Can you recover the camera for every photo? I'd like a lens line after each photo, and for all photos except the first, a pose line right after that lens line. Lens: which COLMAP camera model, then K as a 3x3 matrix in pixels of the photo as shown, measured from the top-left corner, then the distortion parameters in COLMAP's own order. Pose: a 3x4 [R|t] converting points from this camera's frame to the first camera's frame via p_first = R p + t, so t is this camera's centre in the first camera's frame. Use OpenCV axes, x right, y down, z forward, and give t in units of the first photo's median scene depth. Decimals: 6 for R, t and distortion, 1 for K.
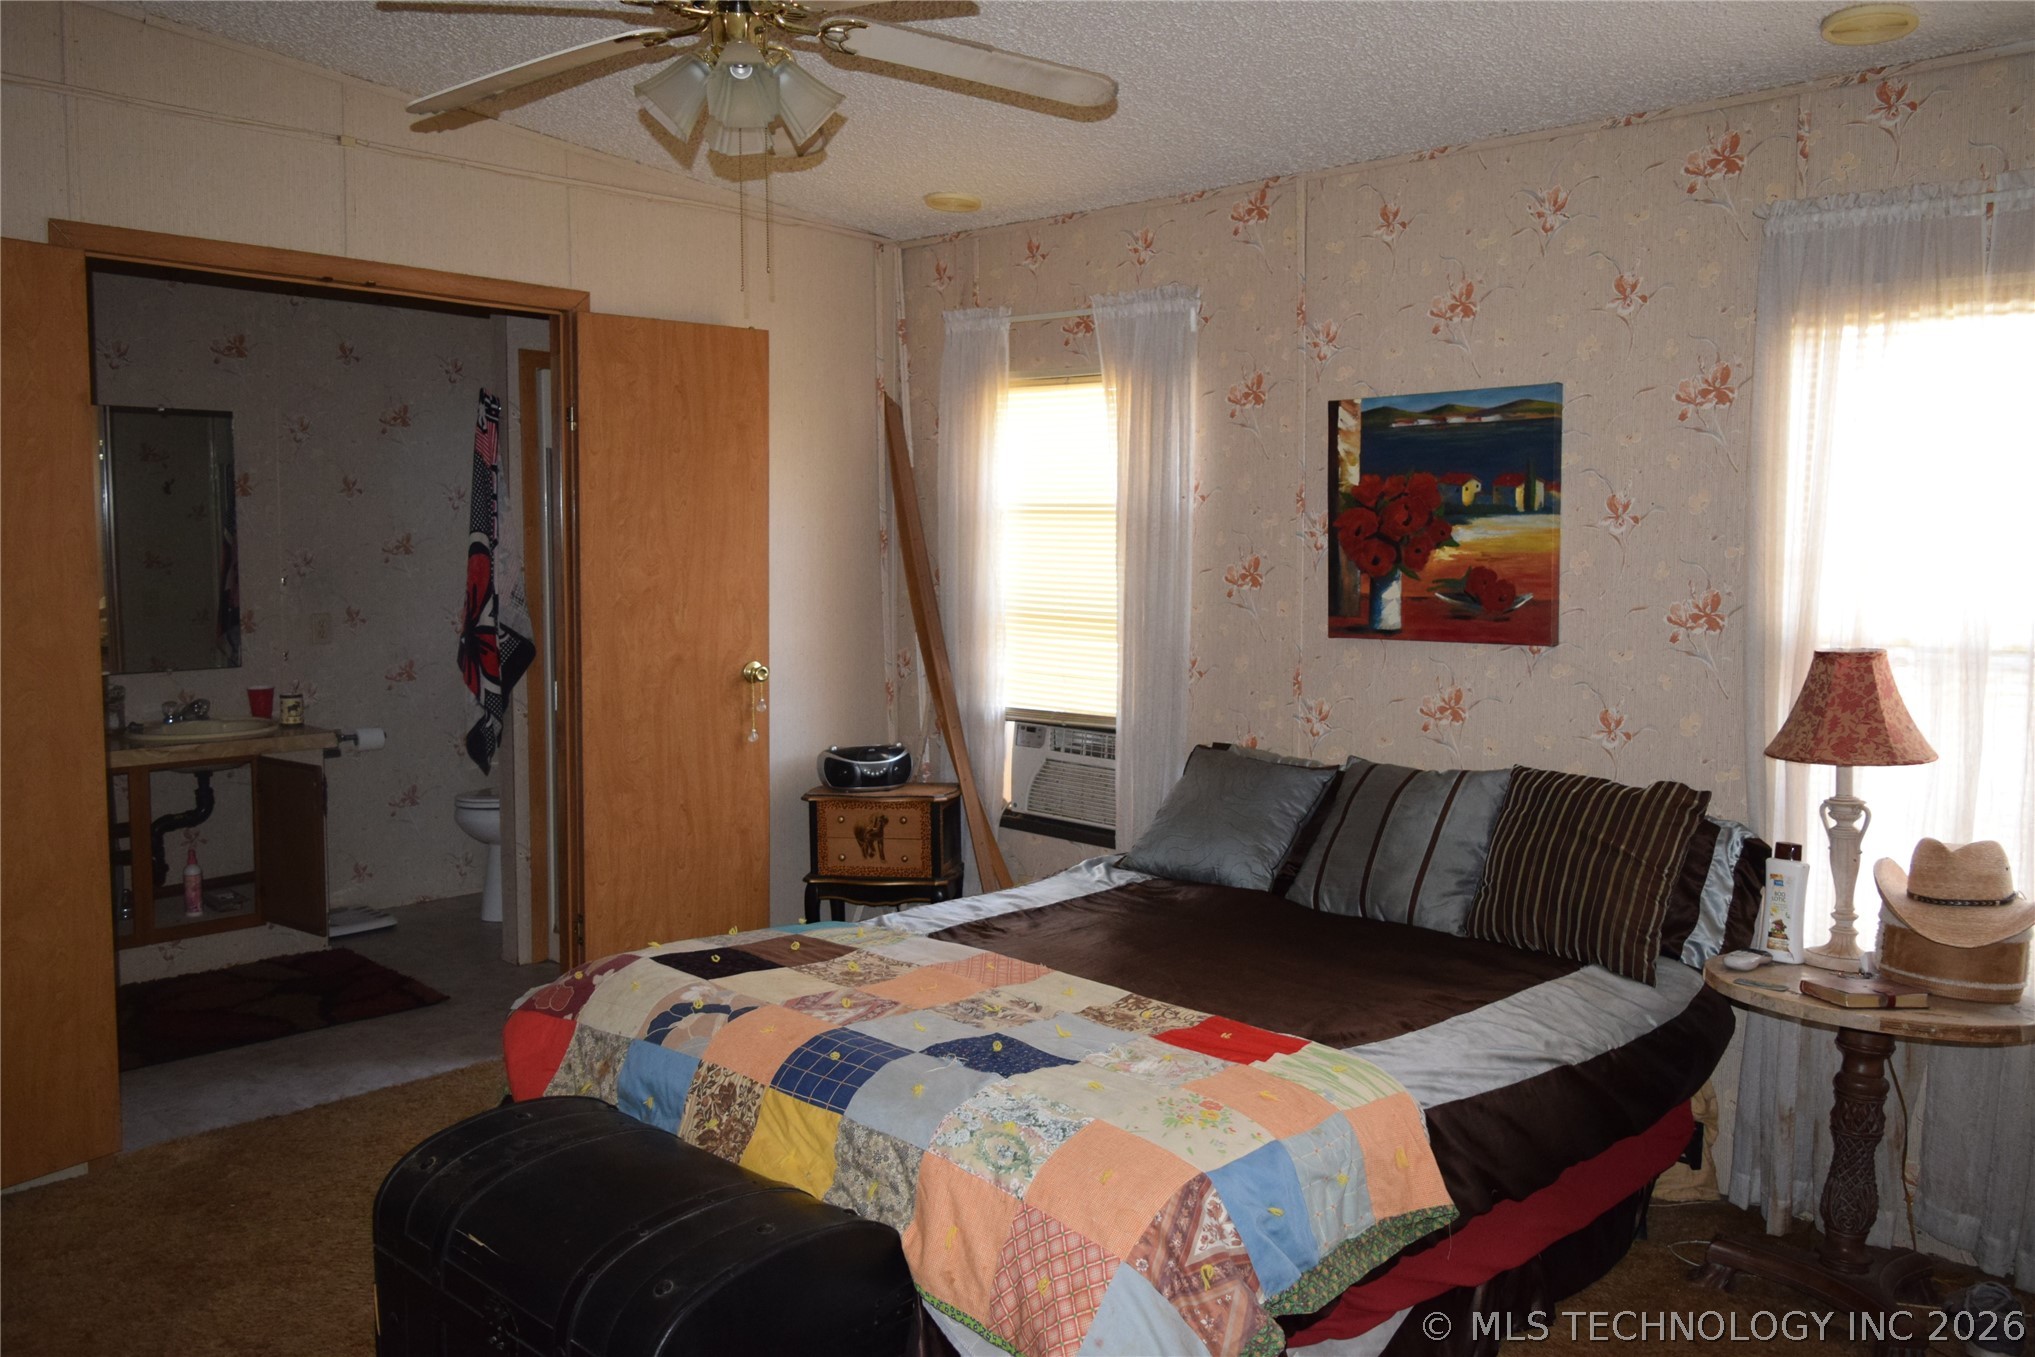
lens RADIAL K [[1586.8, 0, 1017.8], [0, 1586.8, 672.9], [0, 0, 1]] dist [-0.019769, 0.016319]
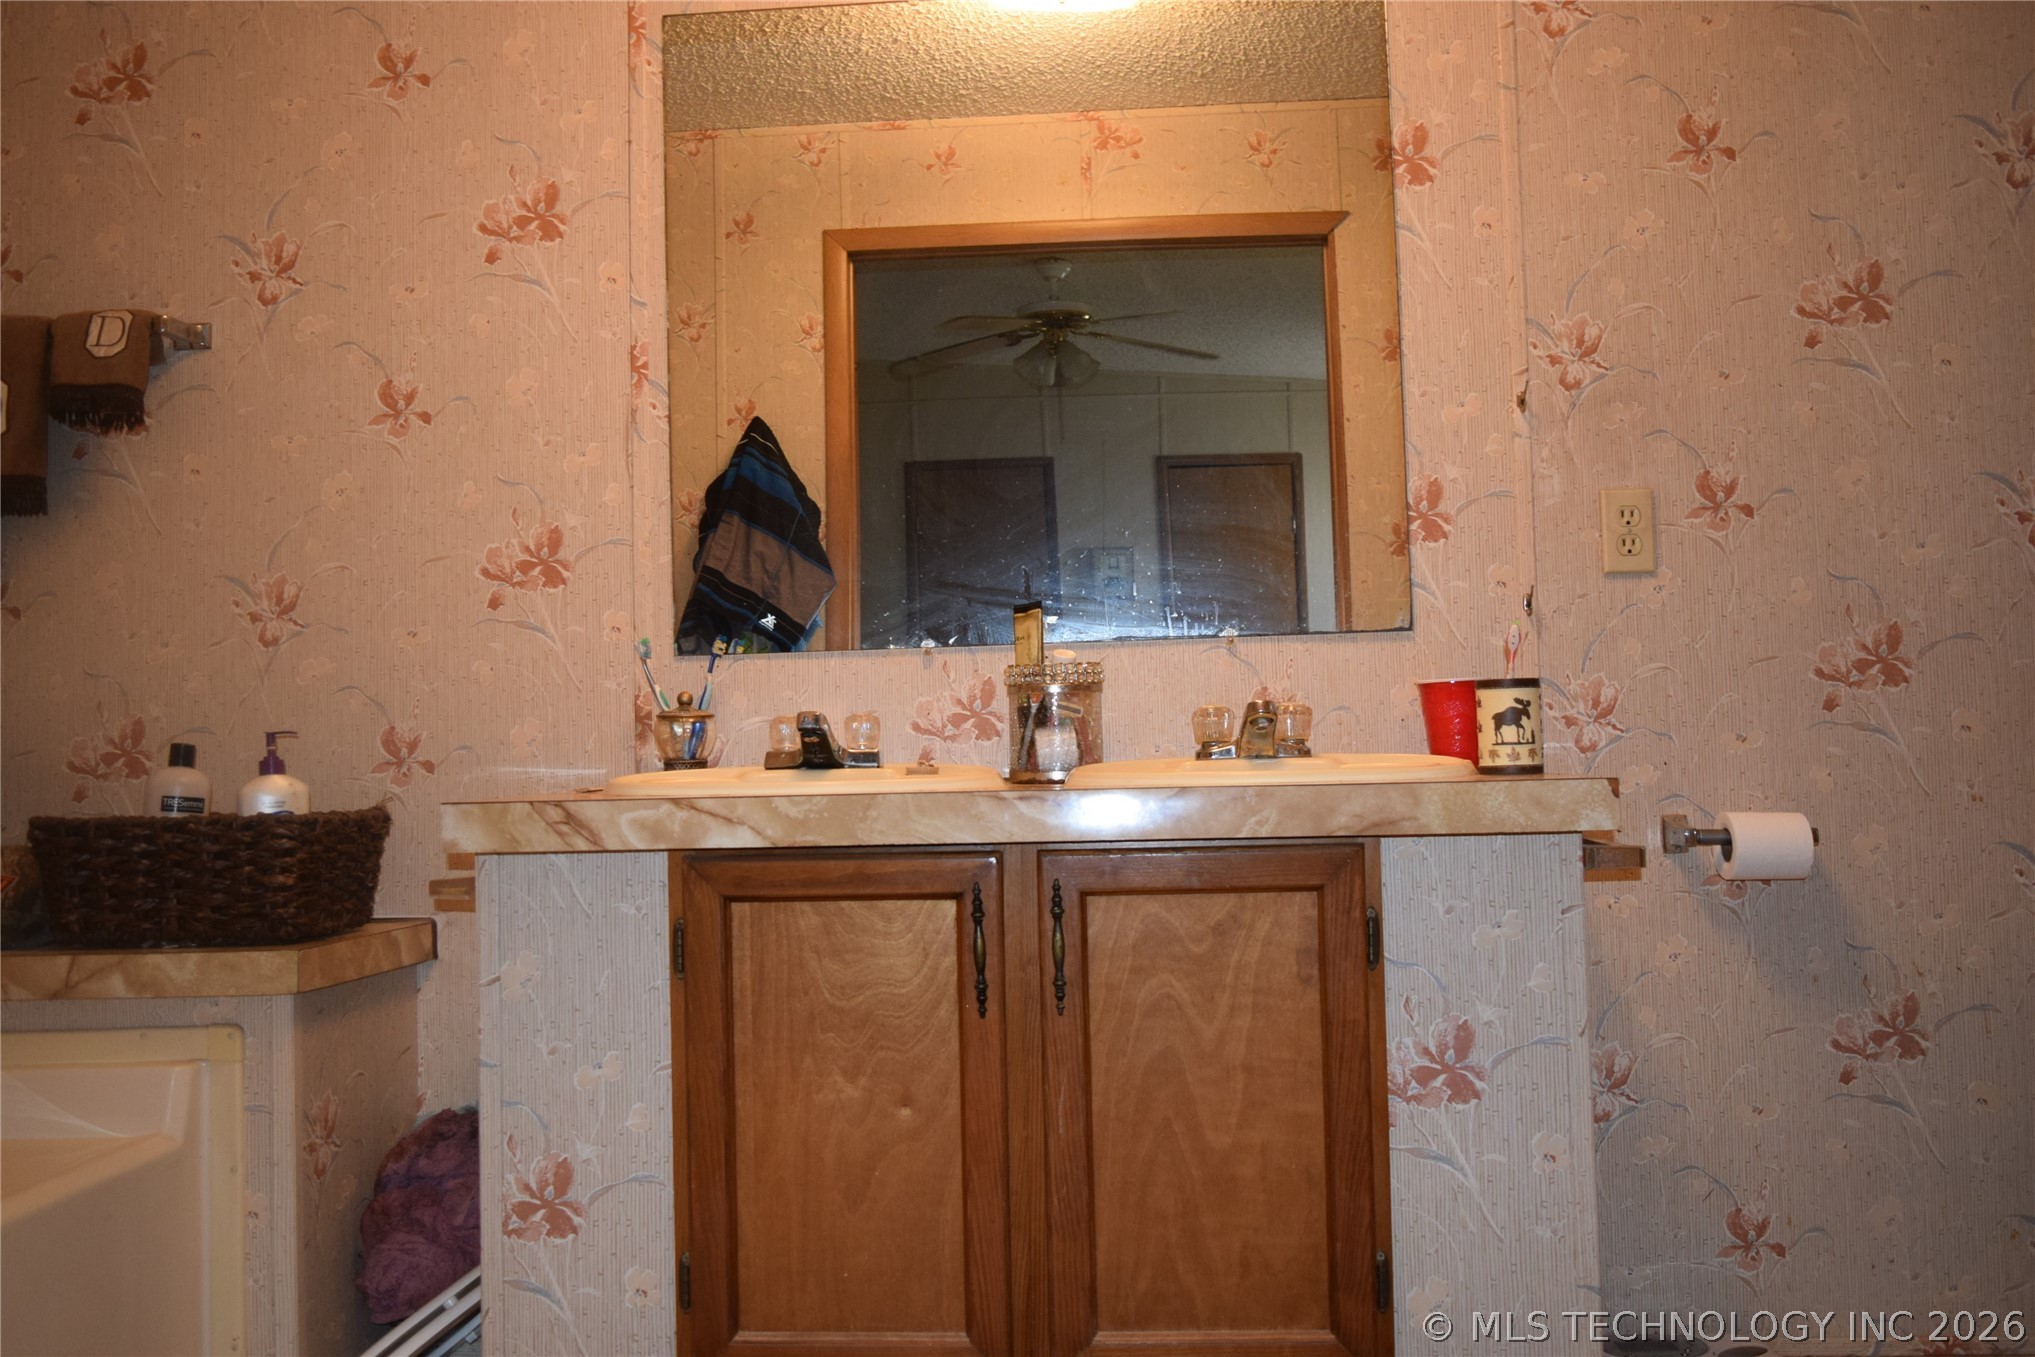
lens RADIAL K [[1650.2, 0, 1015.6], [0, 1650.2, 657.8], [0, 0, 1]] dist [-0.026131, 0.020803]
pose [[0.640494, -0.066004, -0.765121, -0.264915], [-0.039653, 0.992128, -0.118781, 0.055462], [0.766939, 0.106418, 0.632835, 0.714193]]
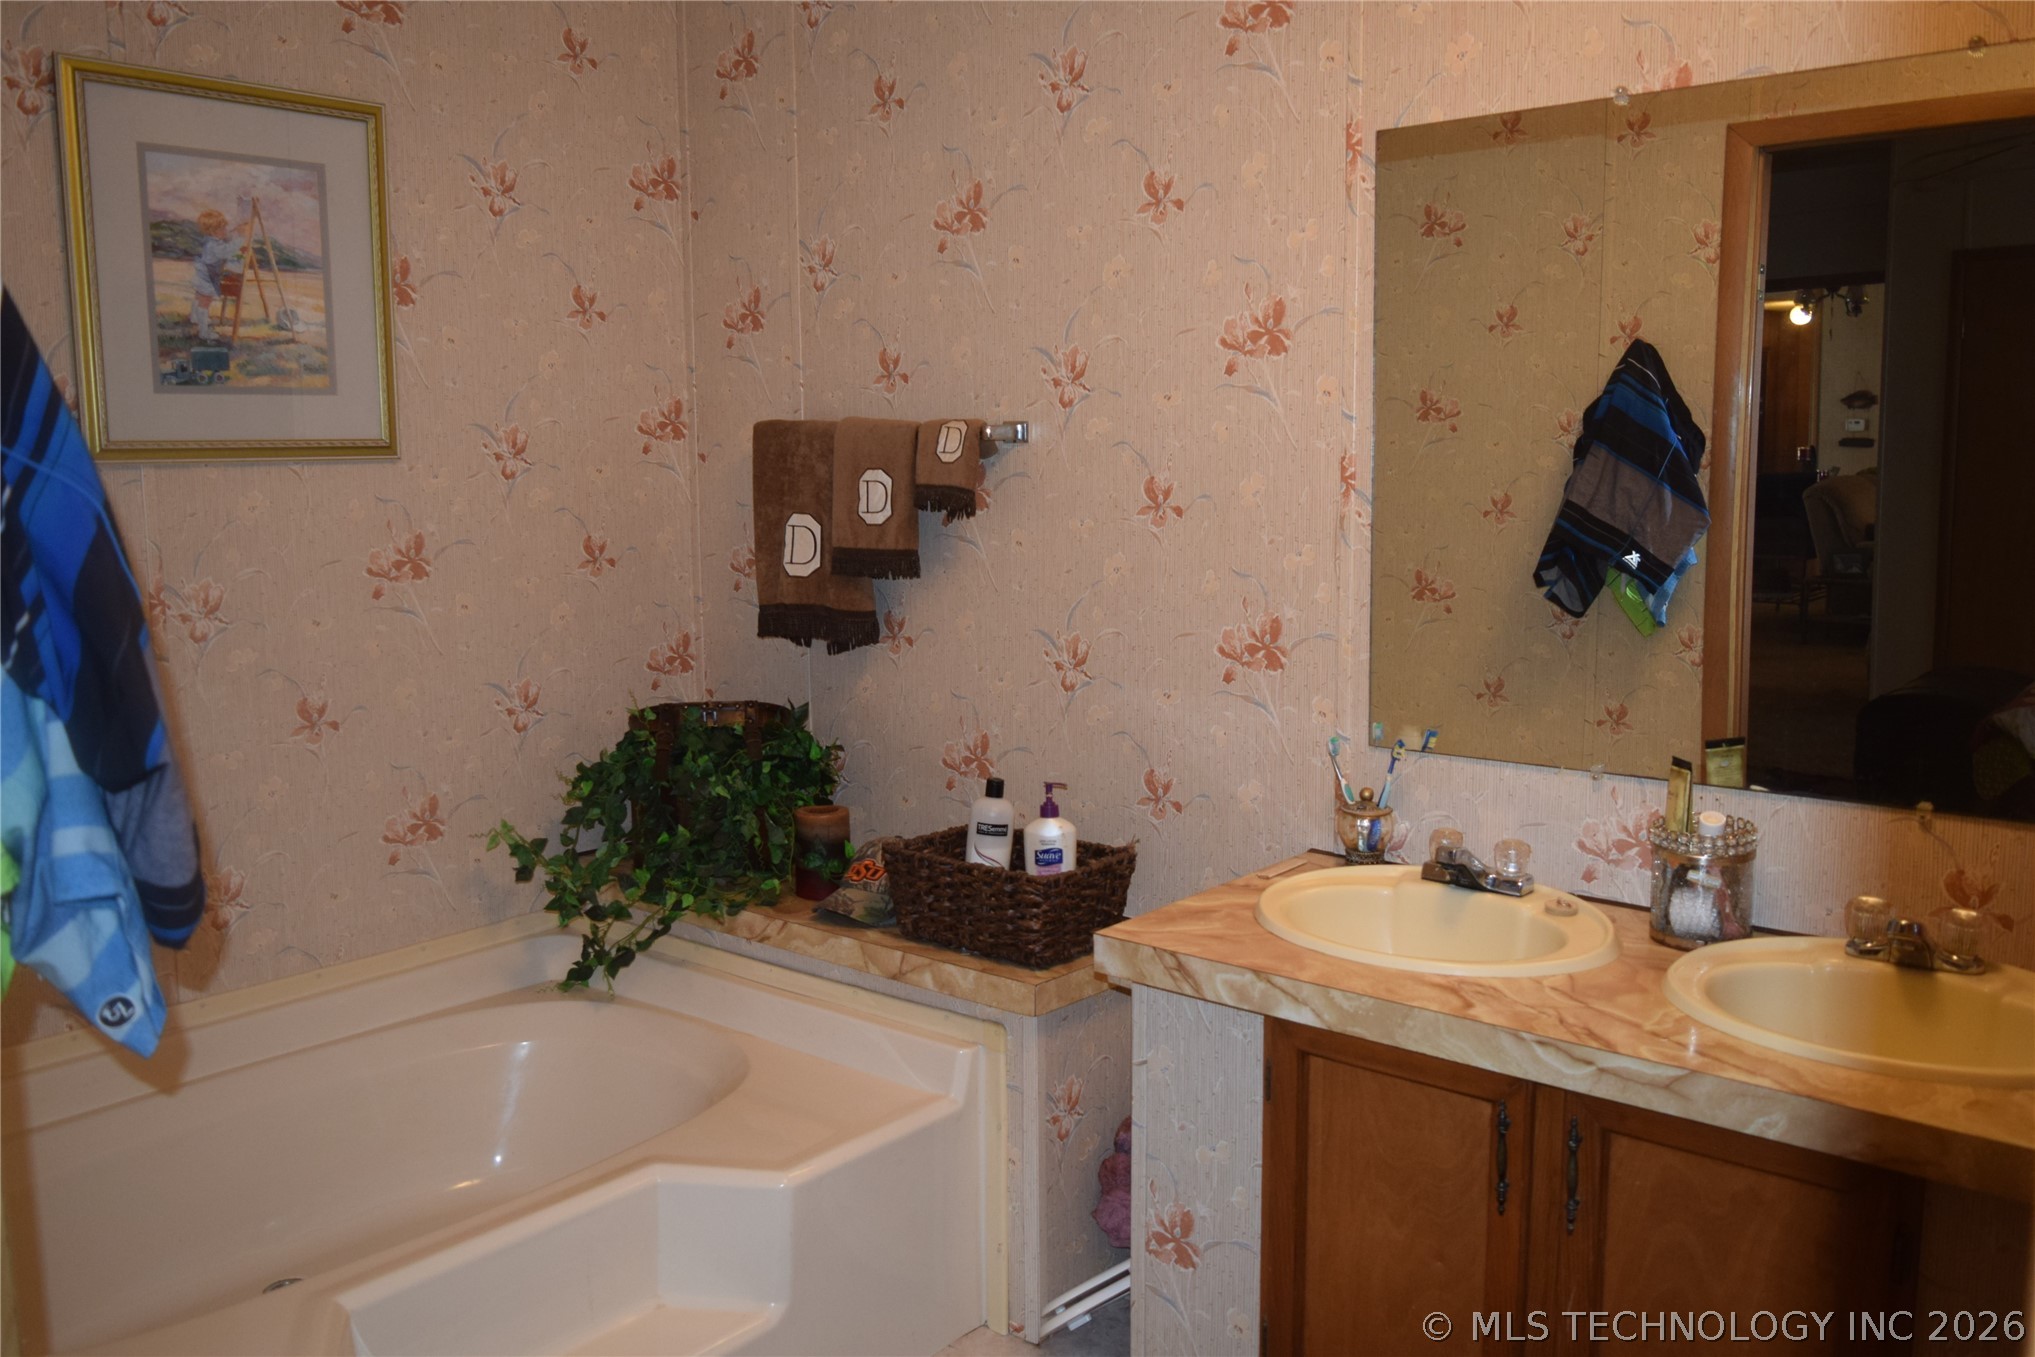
lens RADIAL K [[1650.2, 0, 1023.0], [0, 1650.2, 691.4], [0, 0, 1]] dist [-0.026131, 0.020803]
pose [[0.064336, 0.133238, -0.988994, -0.195104], [-0.088373, 0.987914, 0.127344, -0.057331], [0.994008, 0.079207, 0.075333, 0.781932]]
